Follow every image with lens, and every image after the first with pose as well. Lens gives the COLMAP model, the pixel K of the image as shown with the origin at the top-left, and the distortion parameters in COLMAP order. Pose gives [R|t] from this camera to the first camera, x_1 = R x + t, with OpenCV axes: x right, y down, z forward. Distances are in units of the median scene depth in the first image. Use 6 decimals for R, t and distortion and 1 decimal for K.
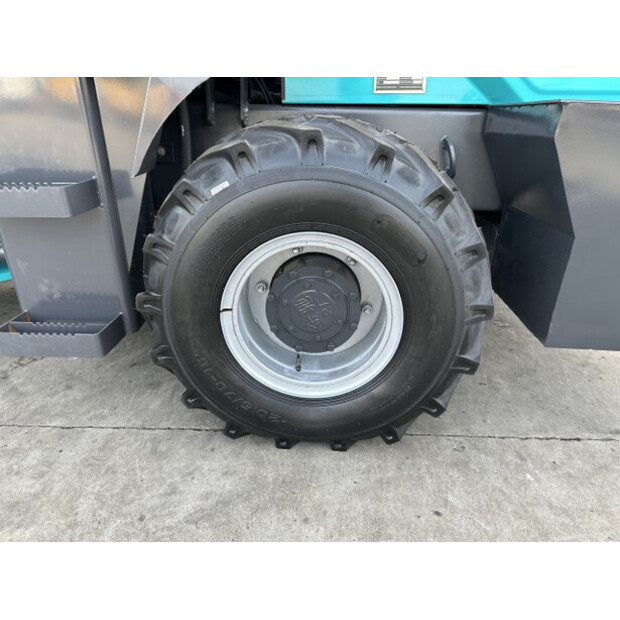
lens RADIAL K [[433.4, 0, 311.6], [0, 433.4, 311.6], [0, 0, 1]] dist [0.052515, -0.064160]
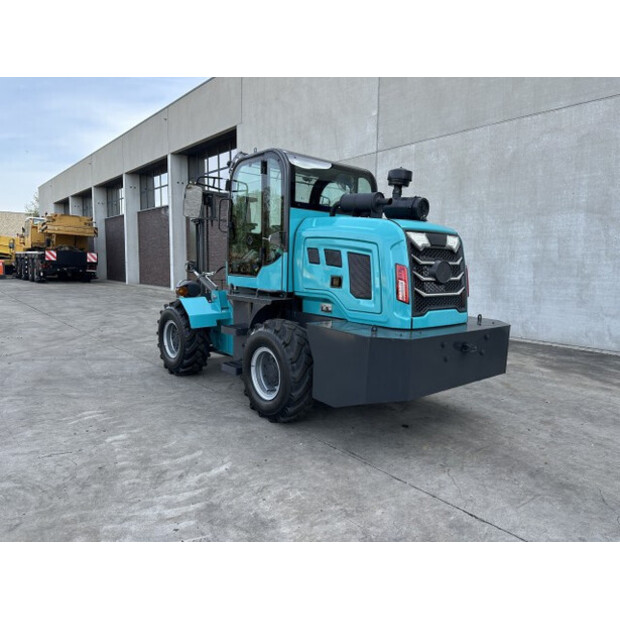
lens RADIAL K [[433.4, 0, 312.1], [0, 433.4, 311.5], [0, 0, 1]] dist [0.052515, -0.064160]
pose [[0.680701, 0.089234, -0.727106, 2.727471], [-0.317139, 0.930617, -0.182689, 0.073761], [0.660355, 0.354950, 0.661771, -1.223434]]
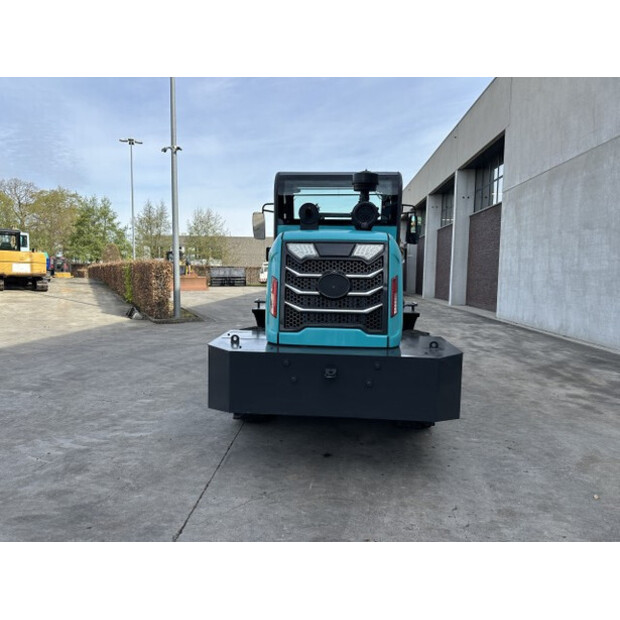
lens RADIAL K [[433.4, 0, 310.7], [0, 433.4, 312.6], [0, 0, 1]] dist [0.052515, -0.064160]
pose [[-0.024538, 0.084724, -0.996102, 3.830161], [-0.424898, 0.901041, 0.087106, -1.089785], [0.904909, 0.425379, 0.013890, 1.287476]]
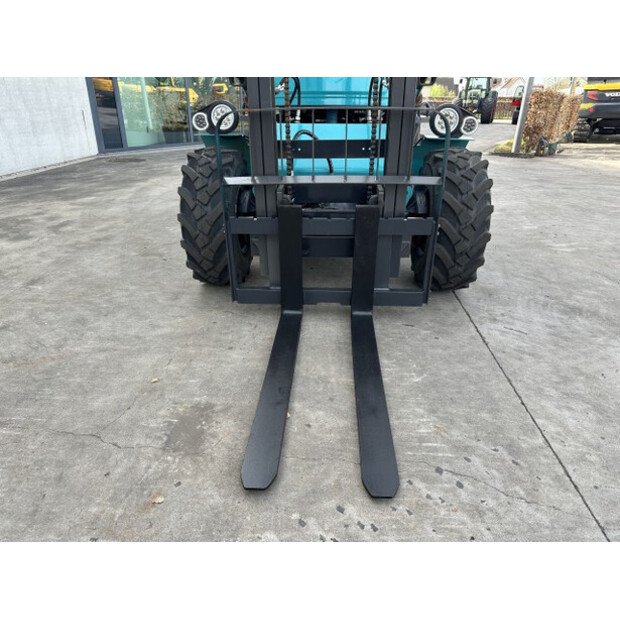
lens RADIAL K [[433.4, 0, 310.6], [0, 433.4, 311.0], [0, 0, 1]] dist [0.052515, -0.064160]
pose [[0.016335, -0.431921, 0.901764, -4.484382], [0.405011, 0.827440, 0.388985, -1.011388], [-0.914166, 0.358870, 0.188448, 1.624785]]
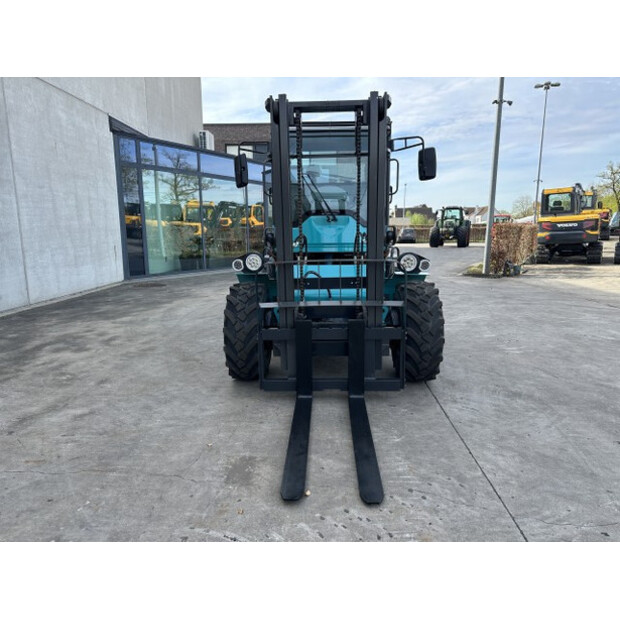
lens RADIAL K [[433.4, 0, 310.7], [0, 433.4, 310.4], [0, 0, 1]] dist [0.052515, -0.064160]
pose [[0.001219, -0.185527, 0.982638, -5.364839], [0.416241, 0.893563, 0.168193, -1.214757], [-0.909254, 0.408809, 0.078313, 1.613656]]
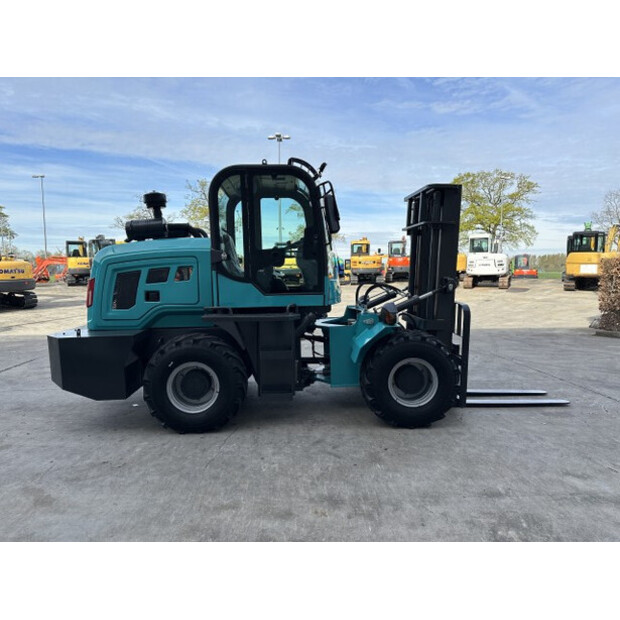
lens RADIAL K [[433.4, 0, 307.8], [0, 433.4, 307.4], [0, 0, 1]] dist [0.052515, -0.064160]
pose [[-0.996381, 0.010659, -0.084323, -0.565463], [-0.031594, 0.874567, 0.483874, -3.005257], [0.078904, 0.484787, -0.871066, 5.380665]]
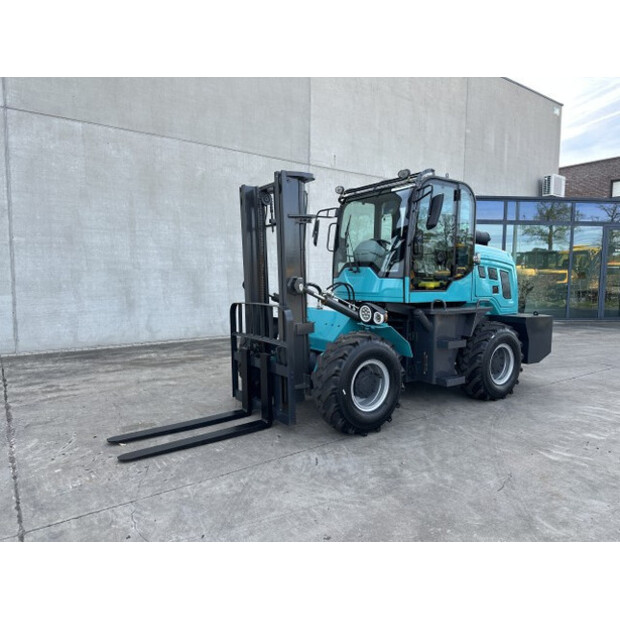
lens RADIAL K [[433.4, 0, 309.2], [0, 433.4, 312.5], [0, 0, 1]] dist [0.052515, -0.064160]
pose [[0.799501, -0.048578, 0.598697, -4.261713], [0.244527, 0.936716, -0.250537, 0.169341], [-0.548639, 0.346702, 0.760784, -1.527294]]
